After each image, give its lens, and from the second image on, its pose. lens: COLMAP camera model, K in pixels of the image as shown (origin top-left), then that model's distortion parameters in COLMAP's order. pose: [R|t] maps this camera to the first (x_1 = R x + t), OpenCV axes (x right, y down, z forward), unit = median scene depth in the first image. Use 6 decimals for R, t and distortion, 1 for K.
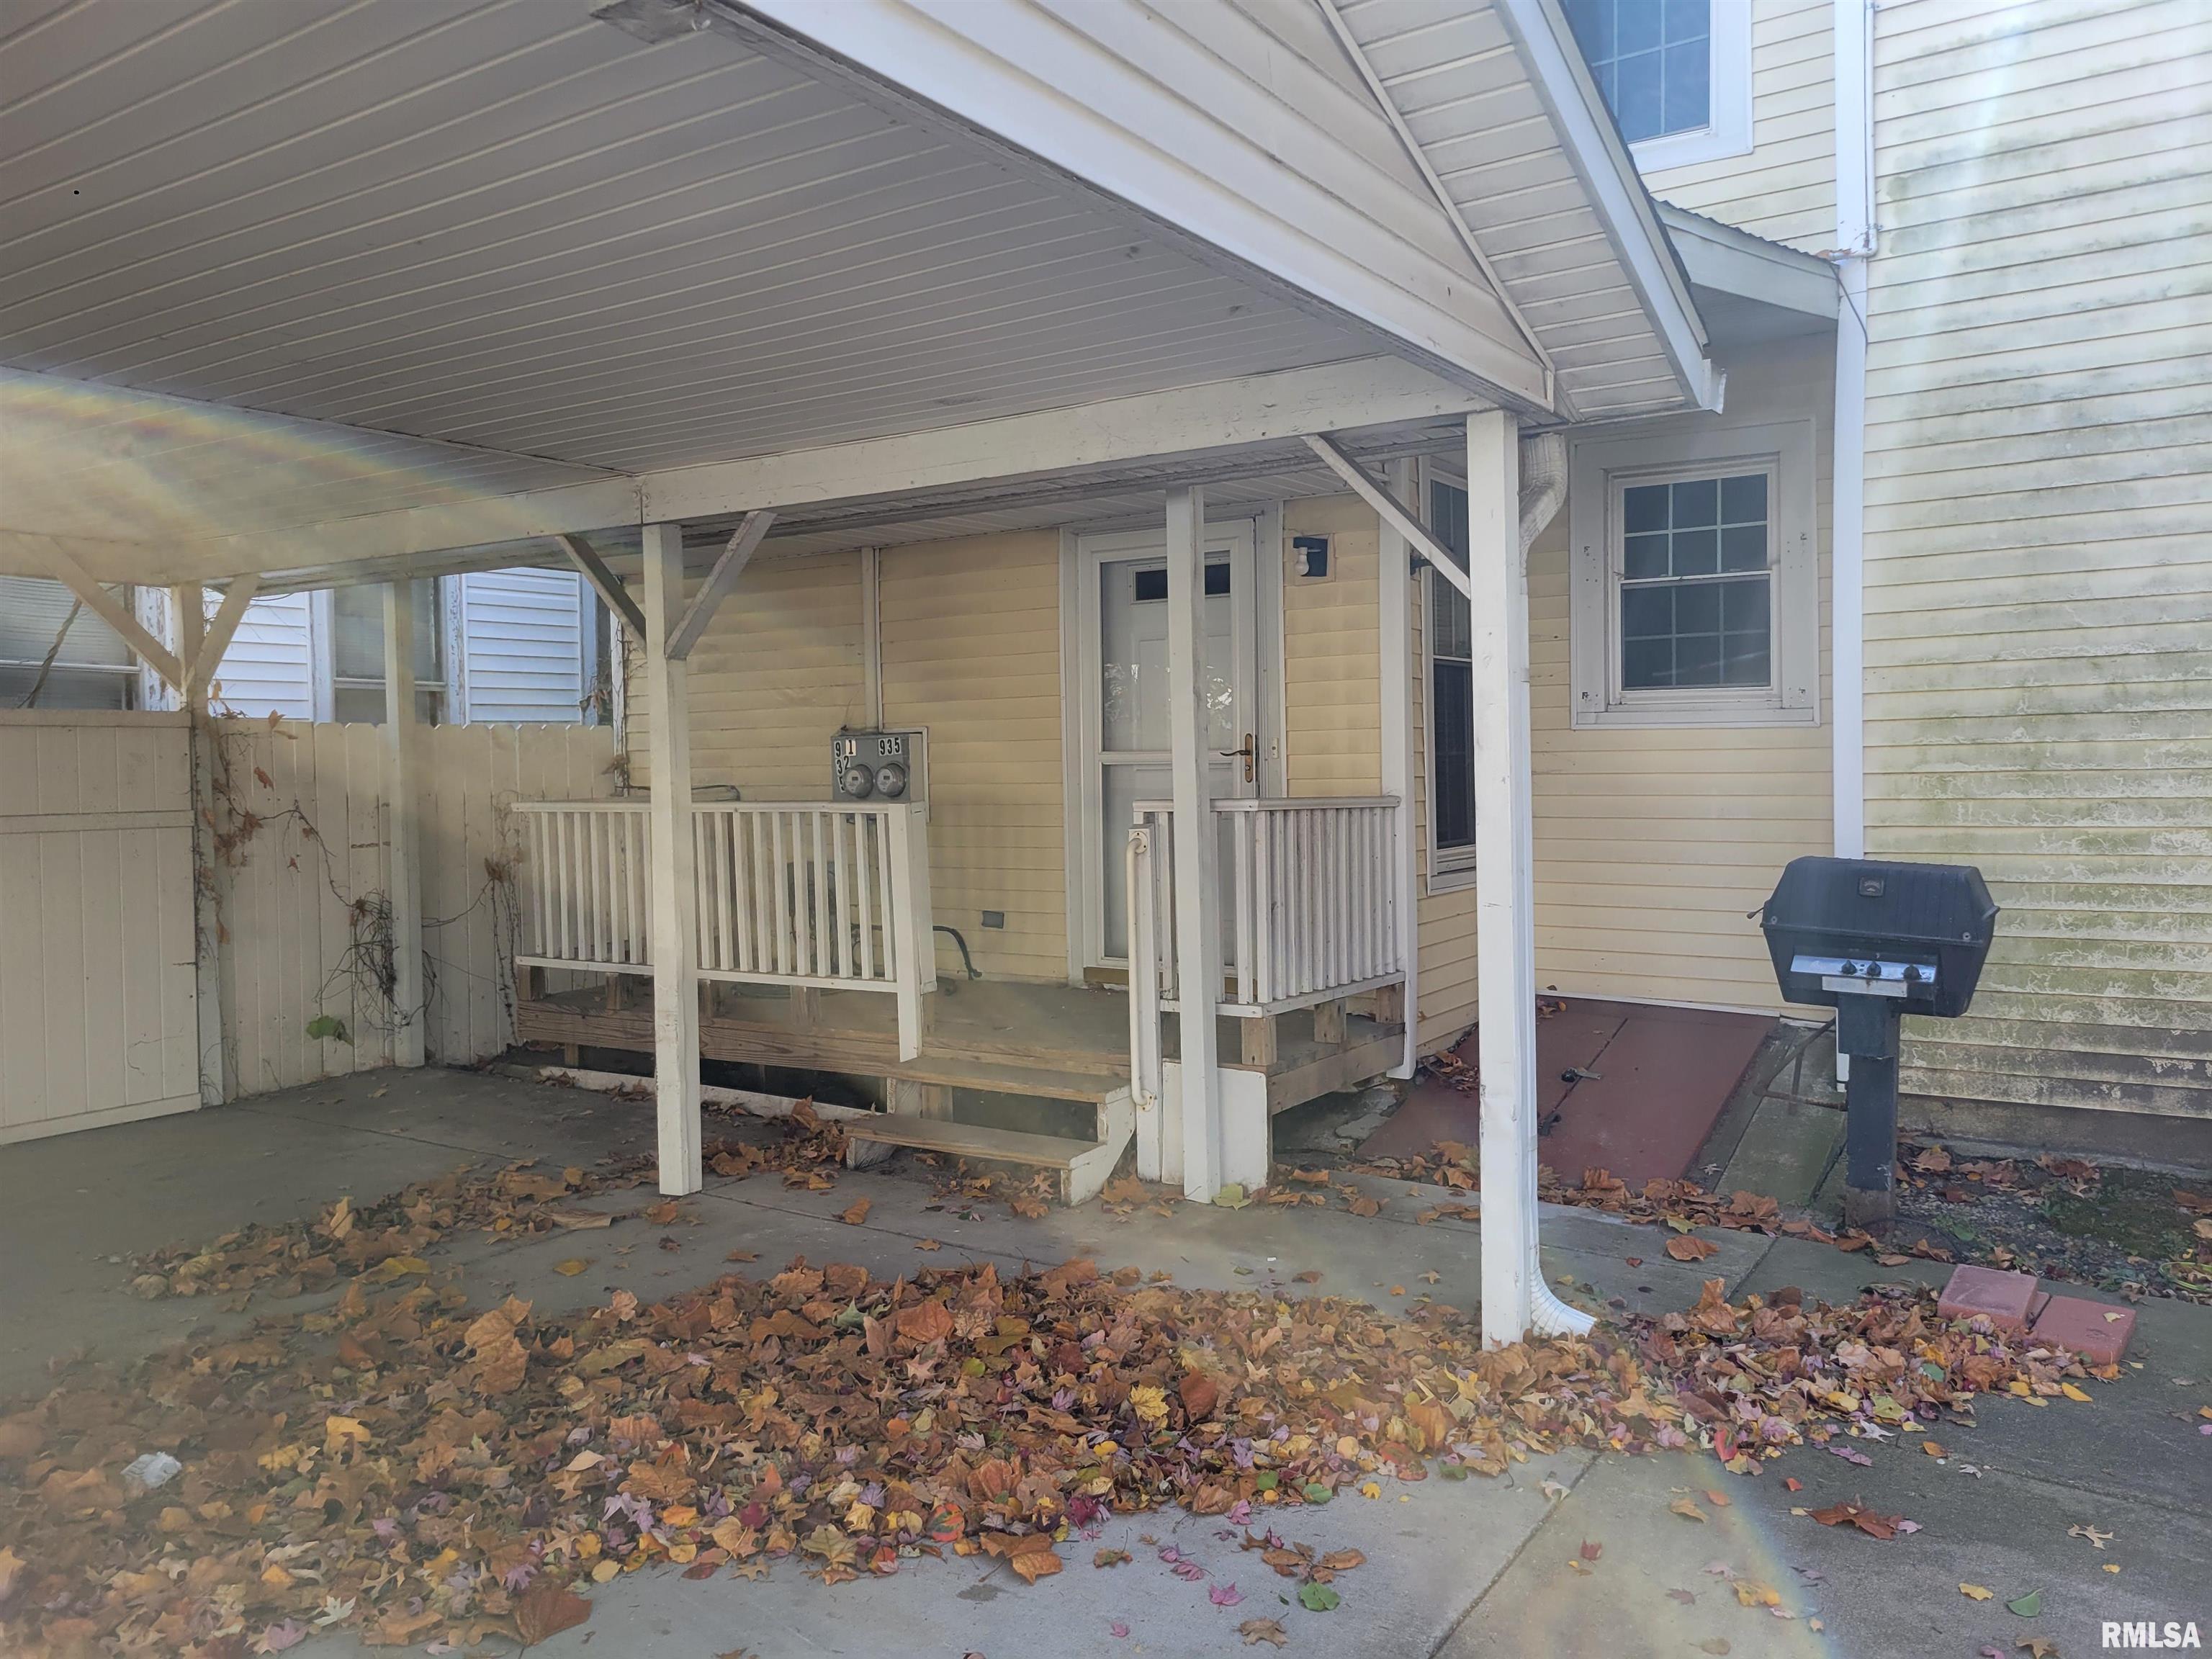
lens RADIAL K [[1652.2, 0, 1098.0], [0, 1652.2, 812.8], [0, 0, 1]] dist [0.044421, -0.020359]
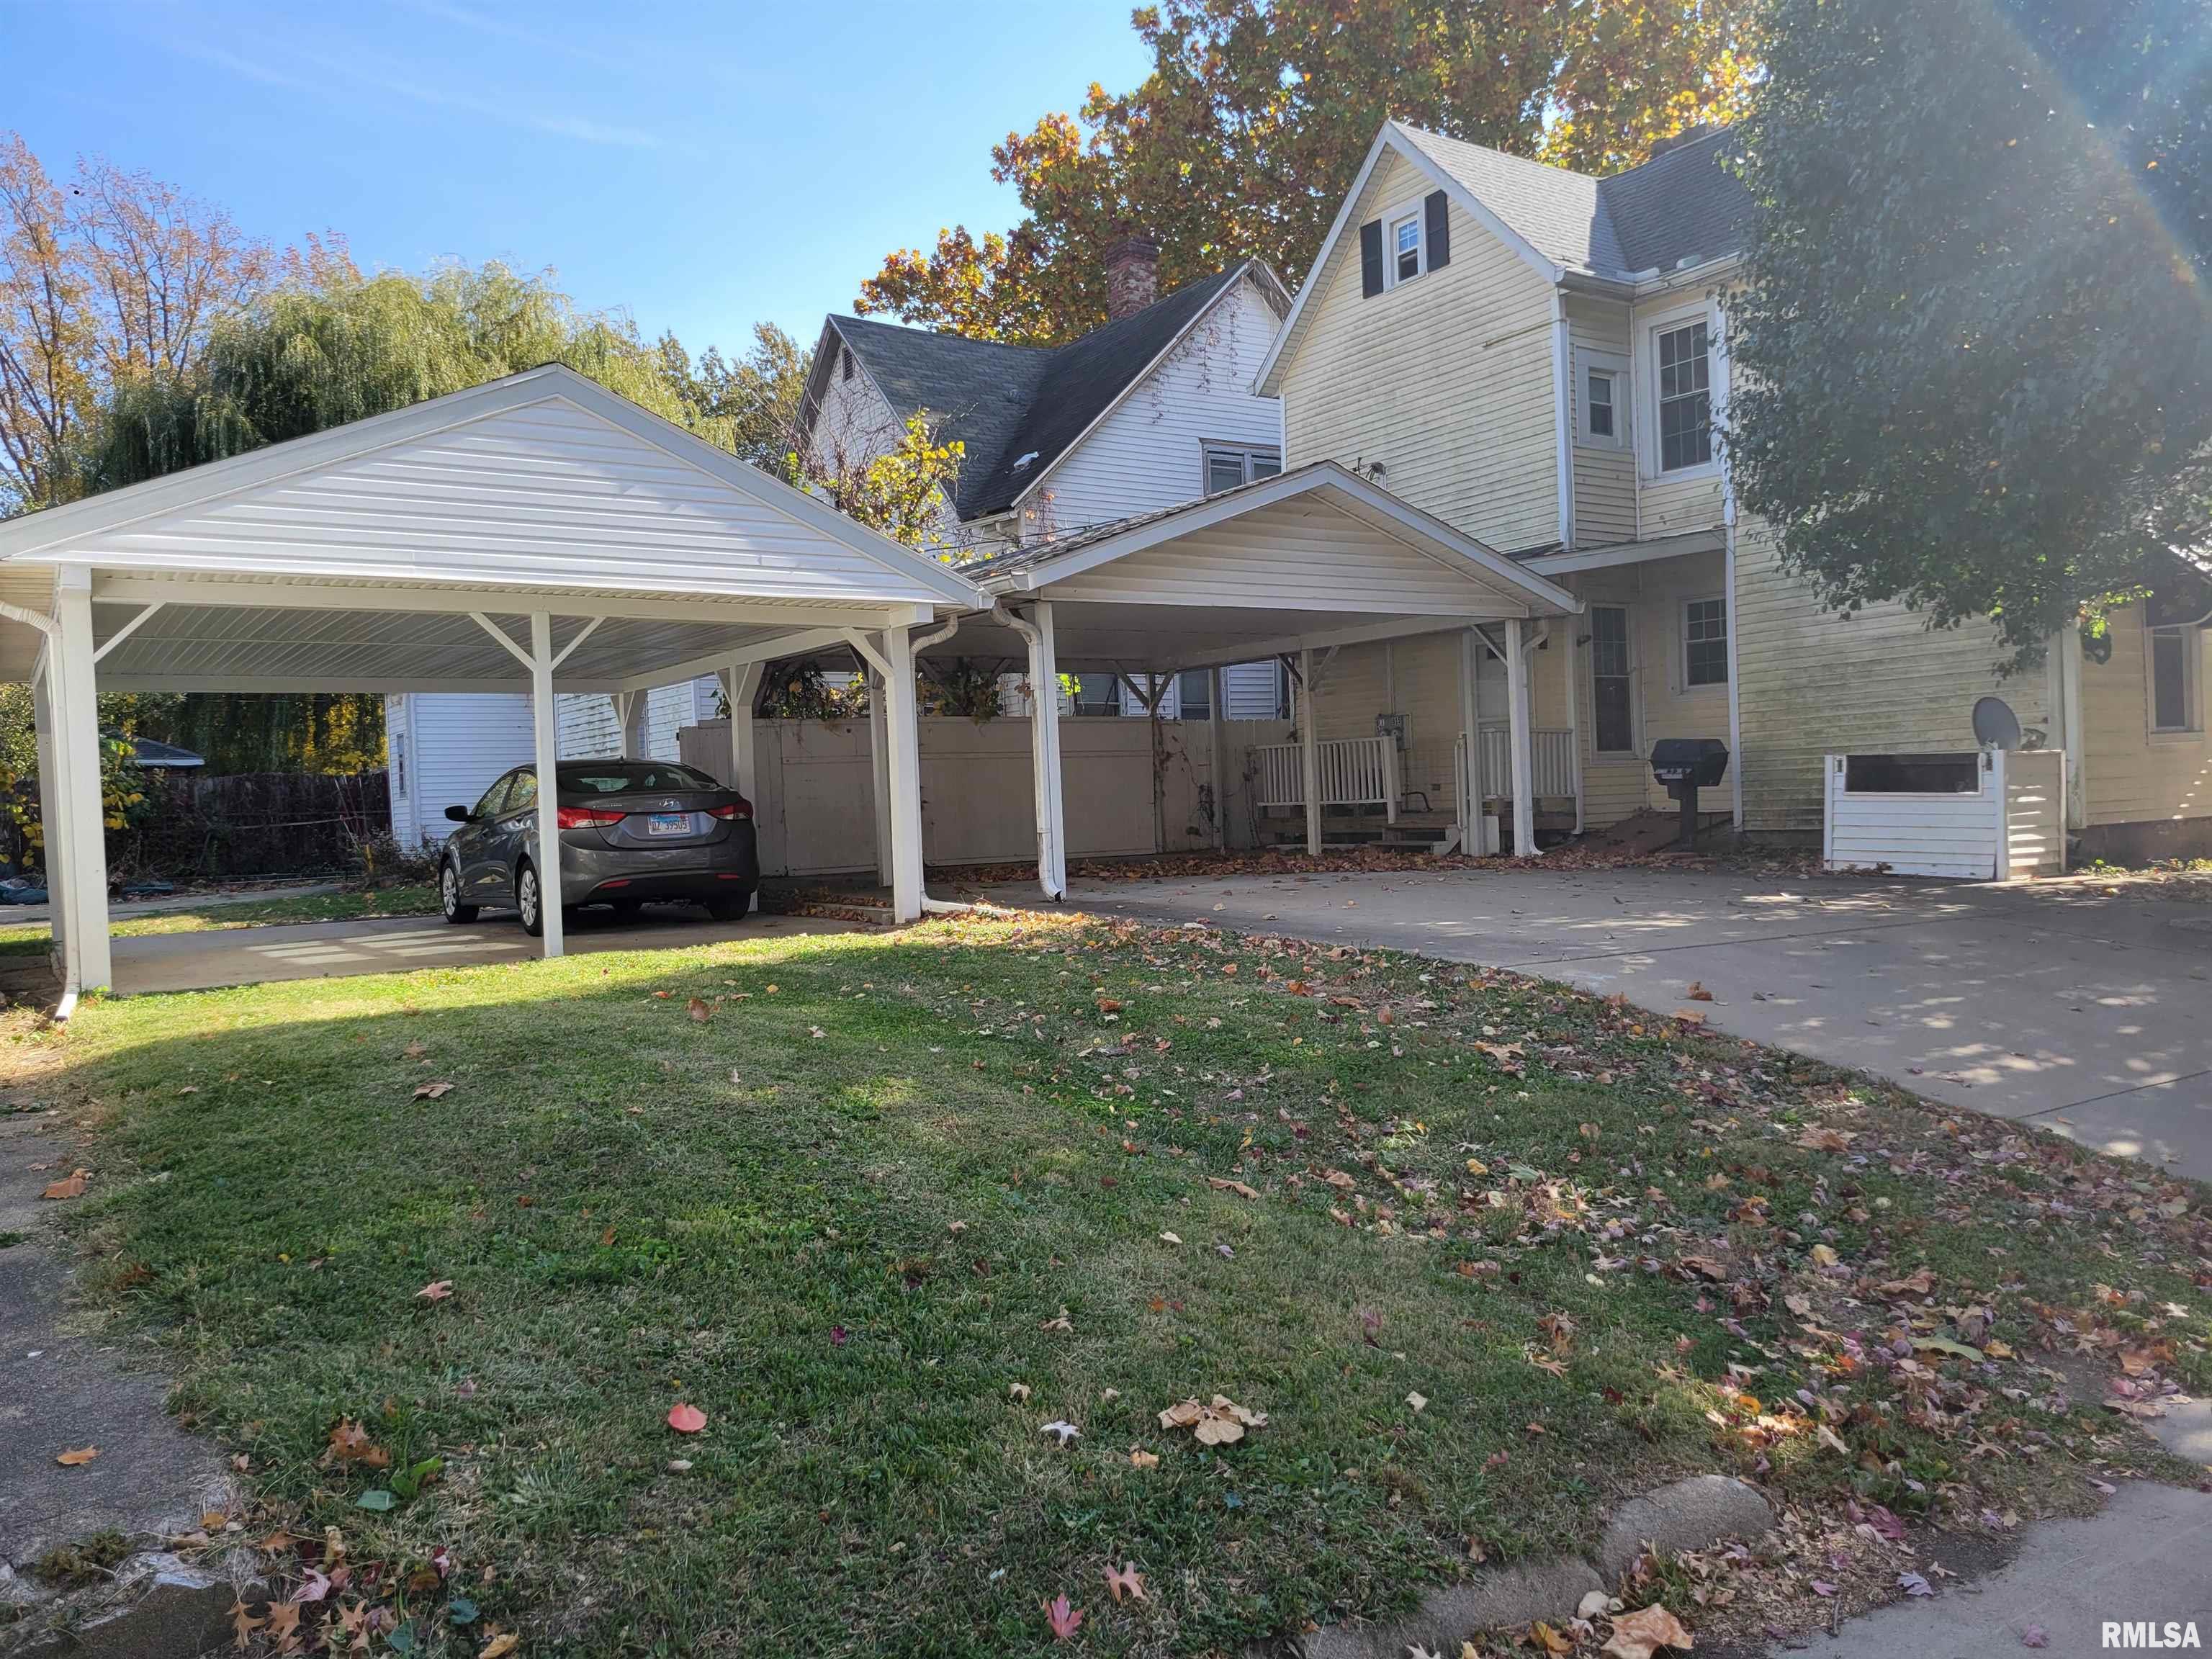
lens RADIAL K [[1652.2, 0, 1112.2], [0, 1652.2, 821.1], [0, 0, 1]] dist [0.044421, -0.020359]
pose [[0.928129, -0.015162, -0.371950, 0.479391], [0.014179, 0.999885, -0.005378, 0.140399], [0.371989, -0.000283, 0.928237, -1.764444]]
